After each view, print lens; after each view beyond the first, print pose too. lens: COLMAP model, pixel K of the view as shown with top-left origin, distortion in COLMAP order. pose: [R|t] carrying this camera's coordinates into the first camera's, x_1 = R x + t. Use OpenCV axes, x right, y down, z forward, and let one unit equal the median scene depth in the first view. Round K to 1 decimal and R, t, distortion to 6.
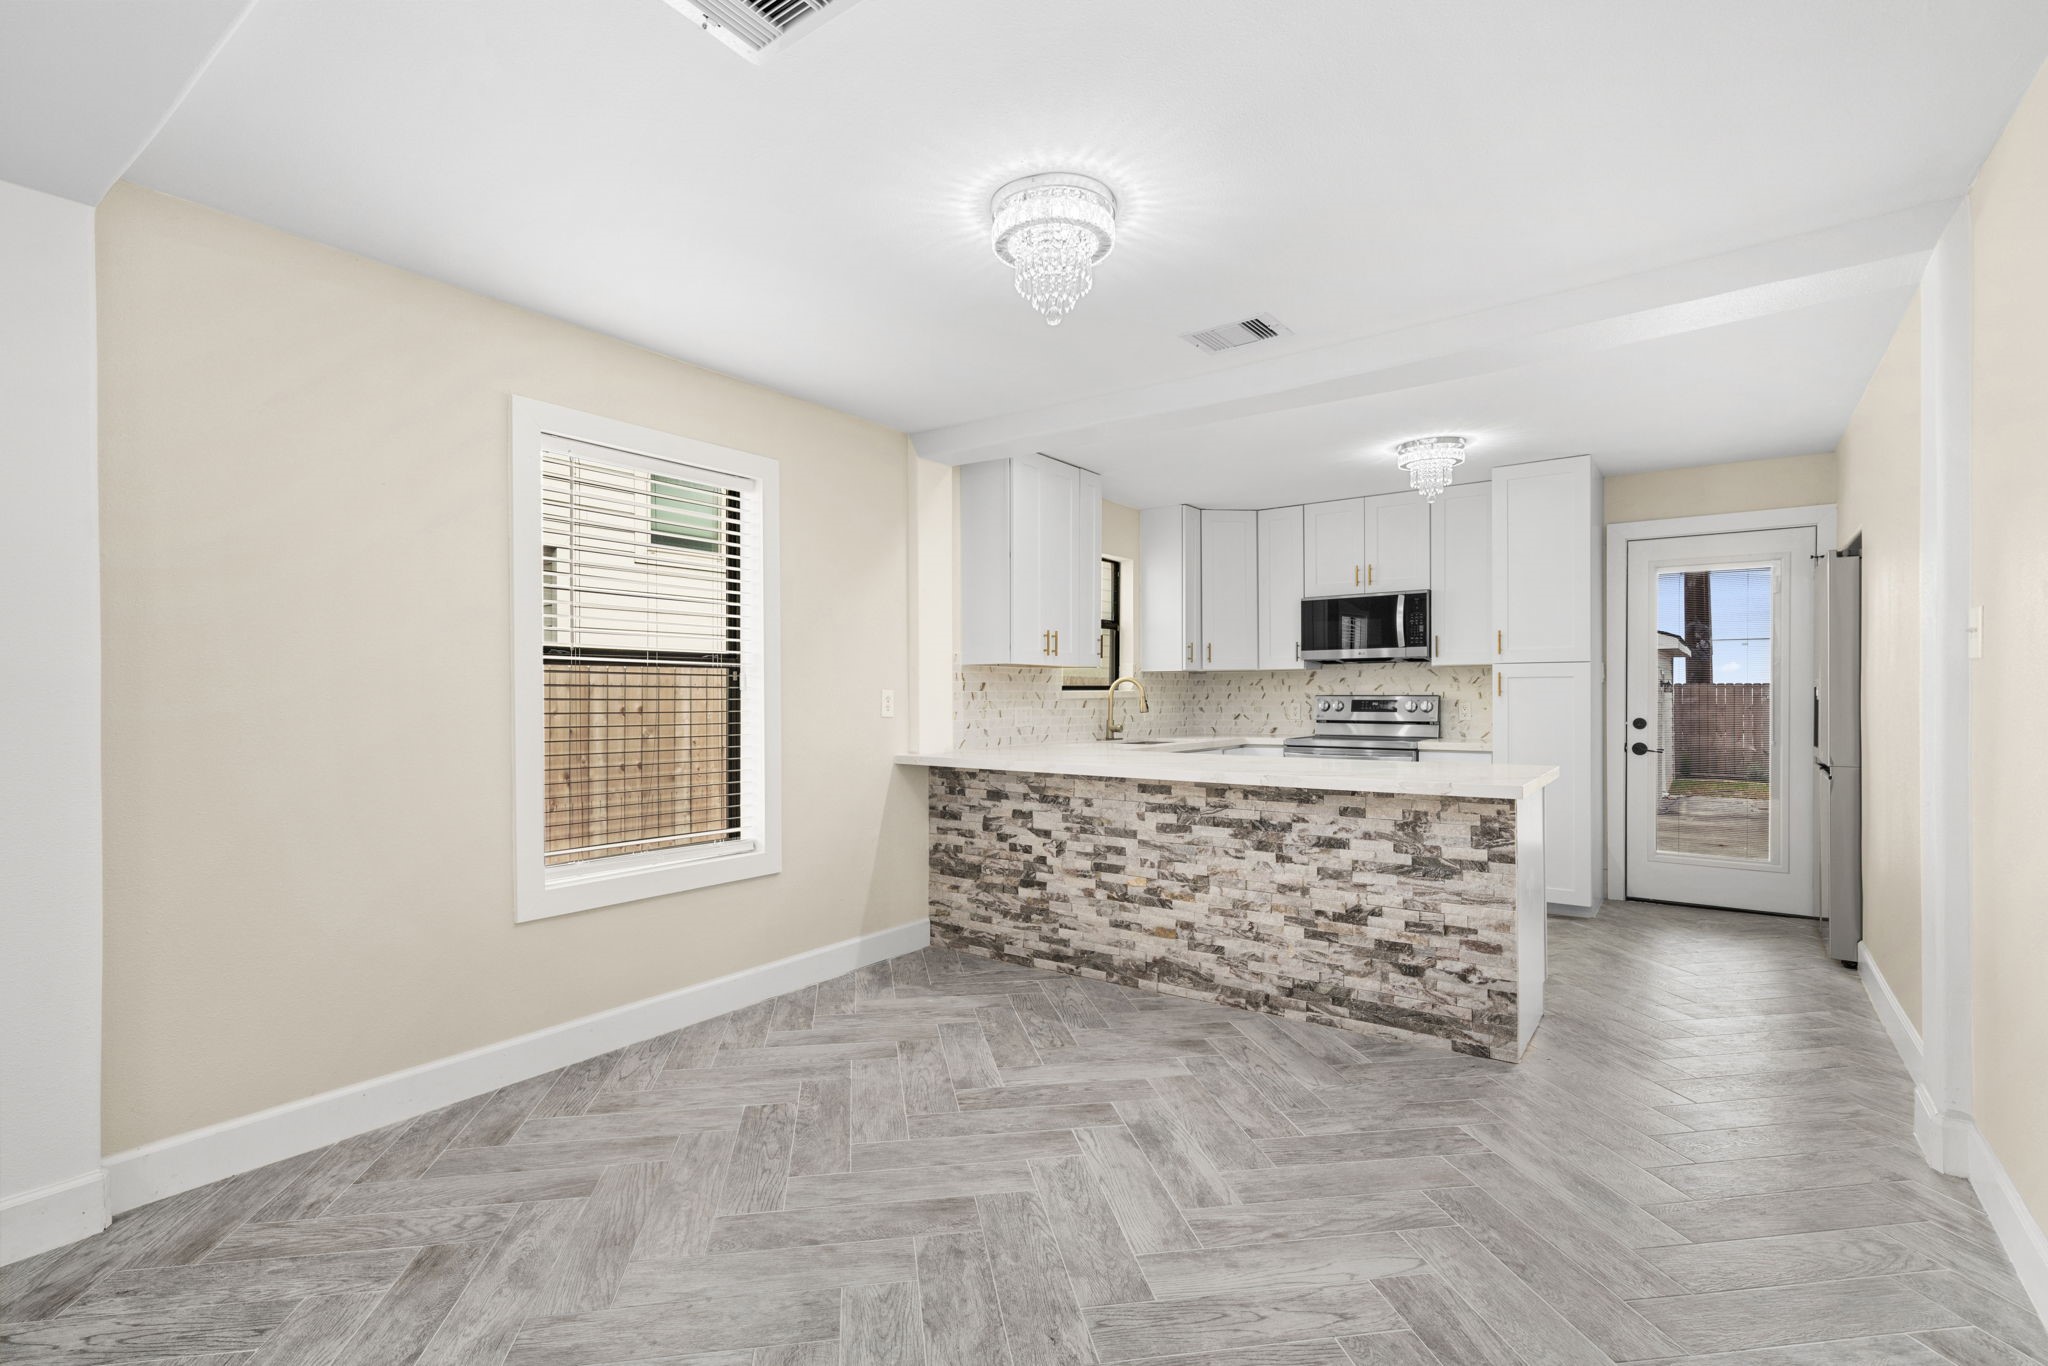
lens RADIAL K [[948.2, 0, 1034.9], [0, 948.2, 684.6], [0, 0, 1]] dist [-0.000480, -0.000141]
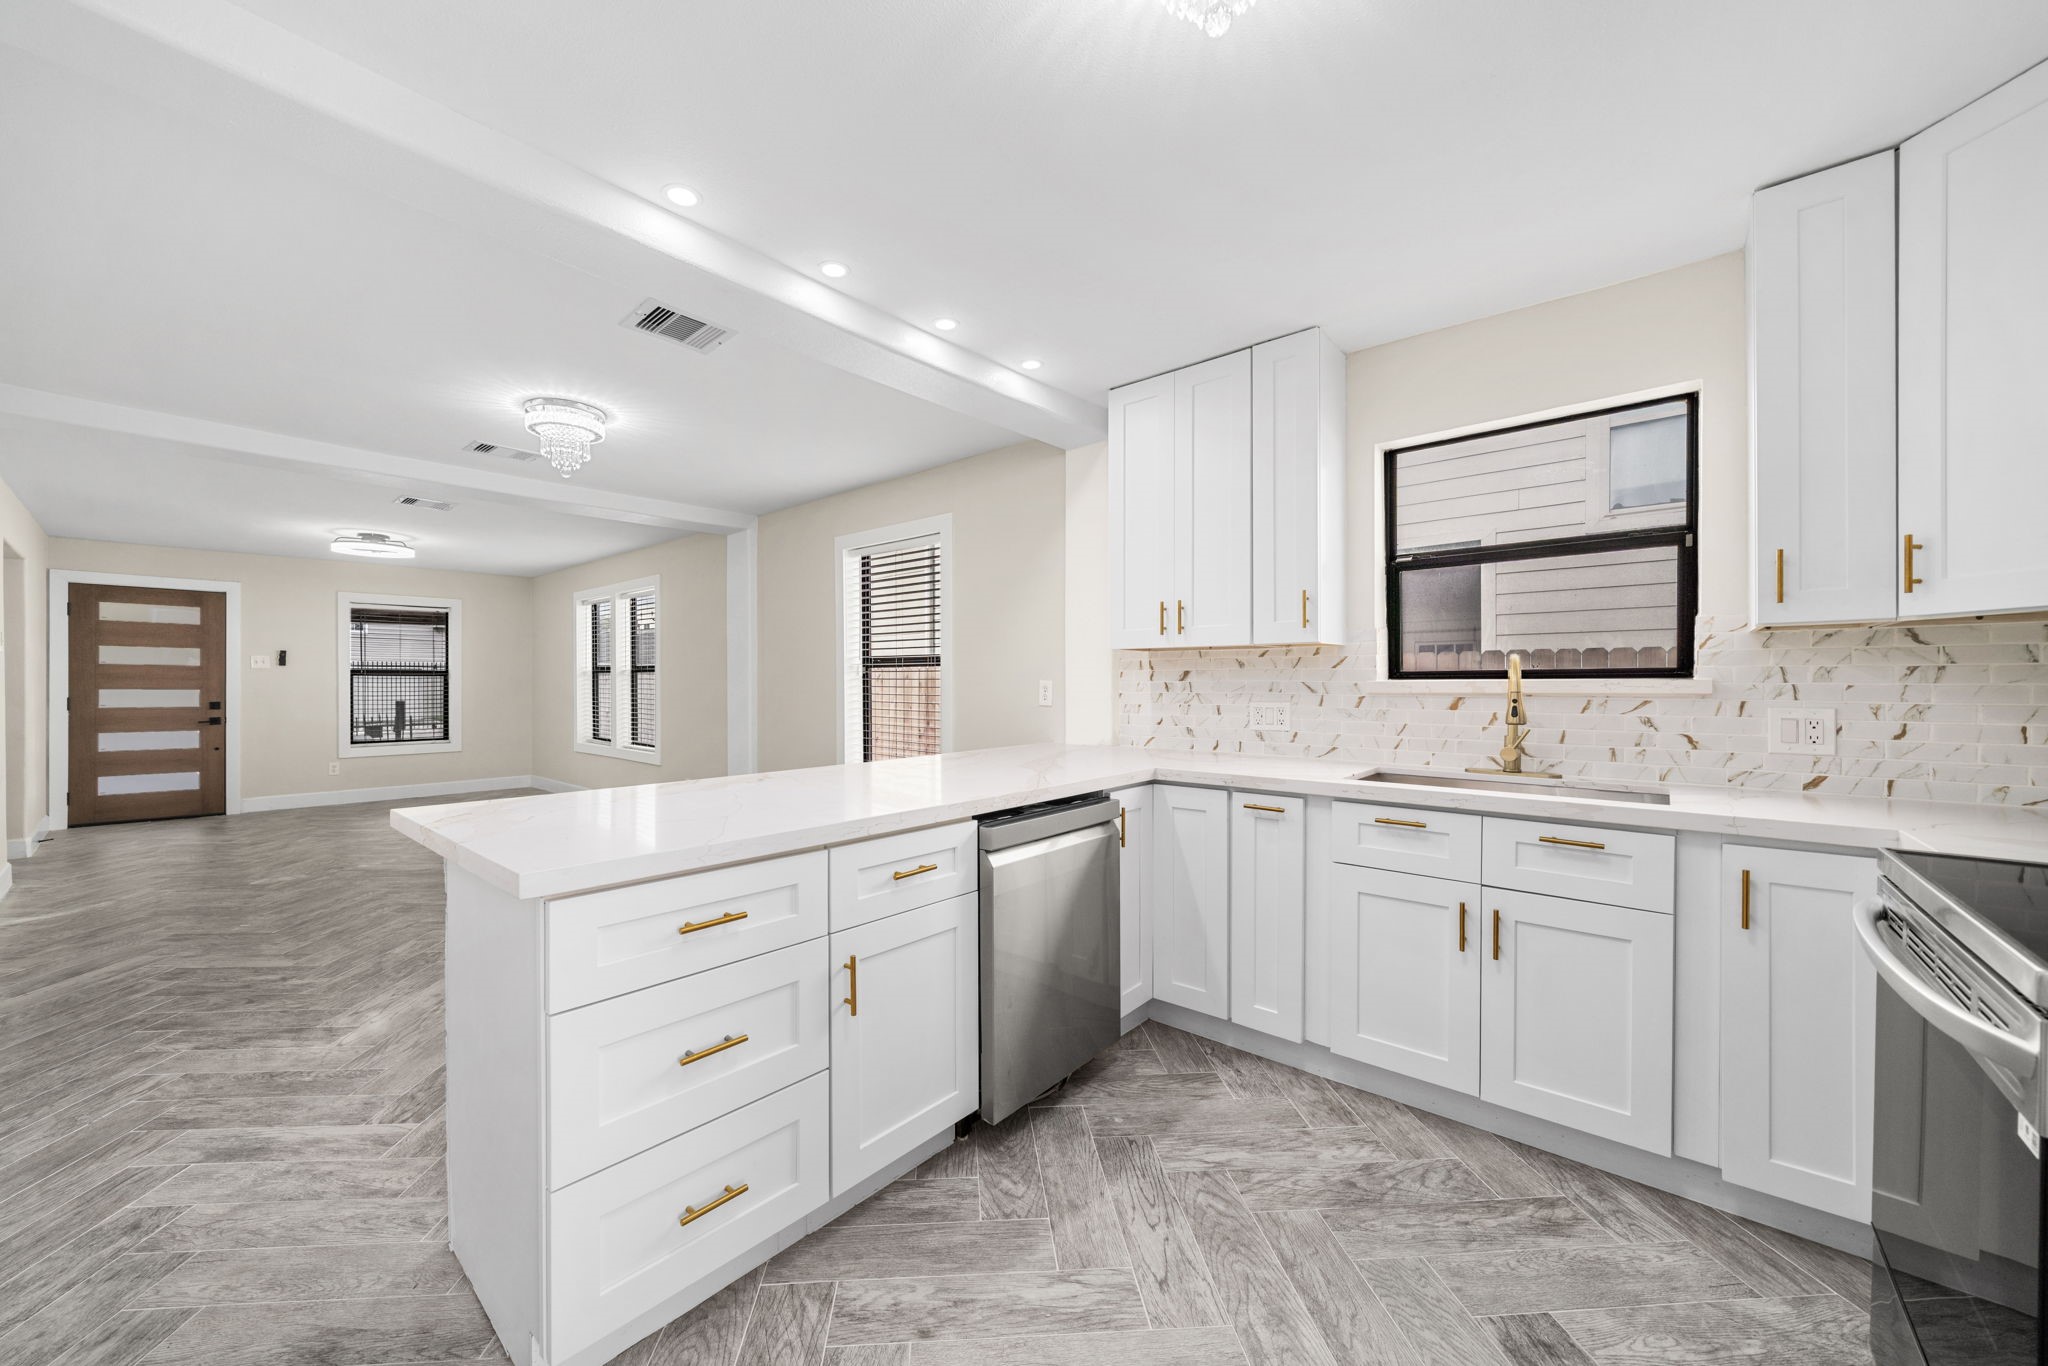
lens RADIAL K [[766.5, 0, 967.2], [0, 766.5, 697.8], [0, 0, 1]] dist [0.001410, 0.000728]
pose [[-0.131759, 0.020370, -0.991072, 0.784349], [0.009556, 0.999768, 0.019278, 0.008162], [0.991236, -0.006931, -0.131923, 1.111071]]
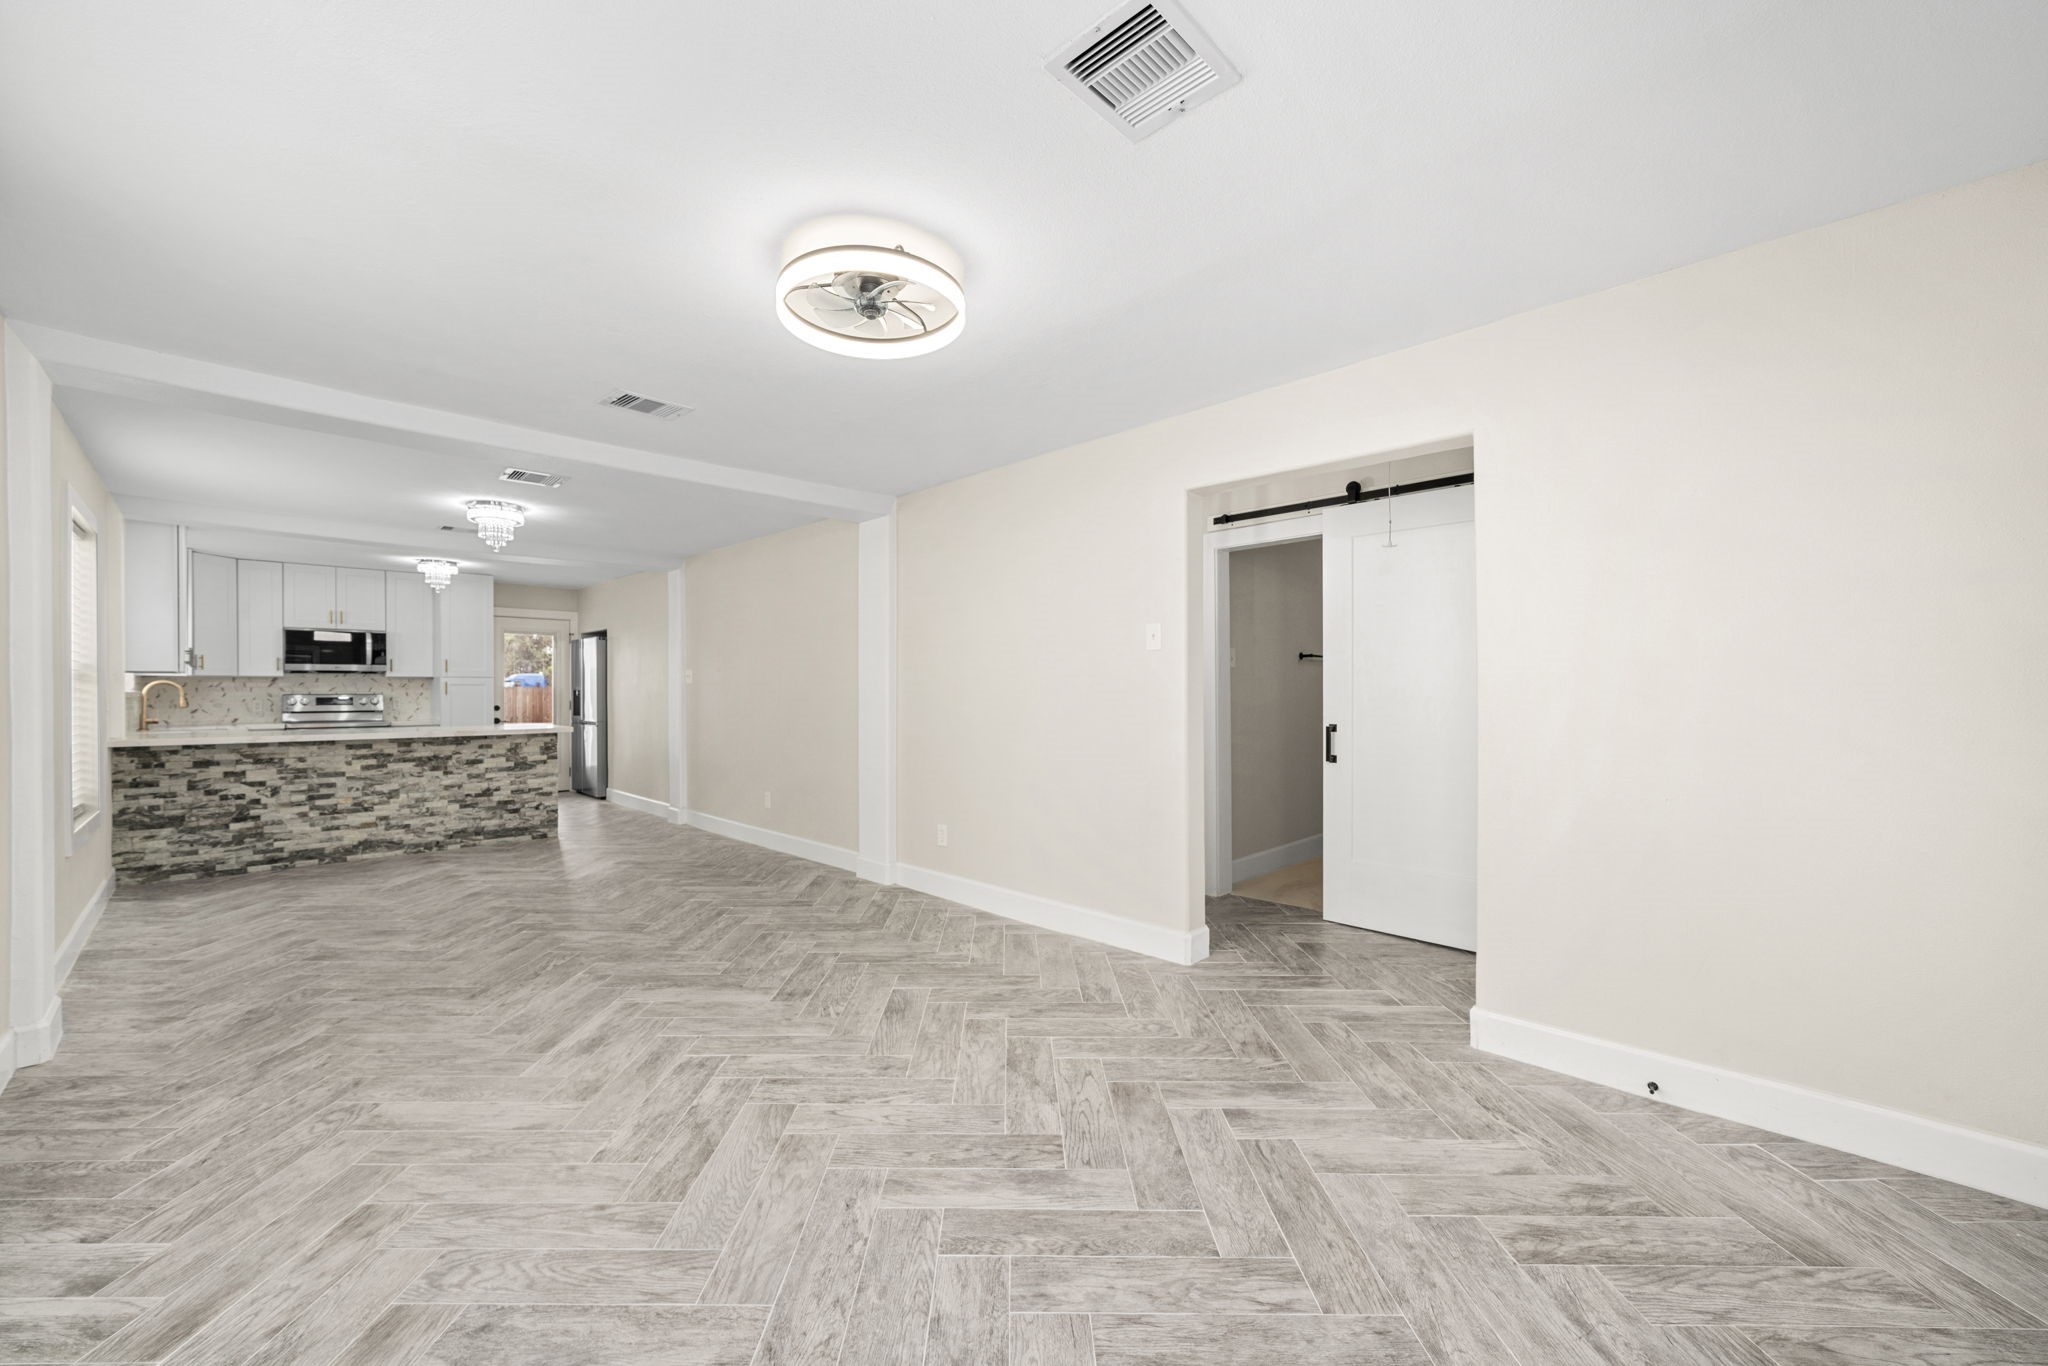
lens RADIAL K [[791.9, 0, 968.6], [0, 791.9, 712.2], [0, 0, 1]] dist [-0.006448, 0.001343]
pose [[0.196070, -0.023873, 0.980299, -1.057601], [-0.007953, 0.999632, 0.025935, -0.001930], [-0.980558, -0.012882, 0.195808, -0.395561]]
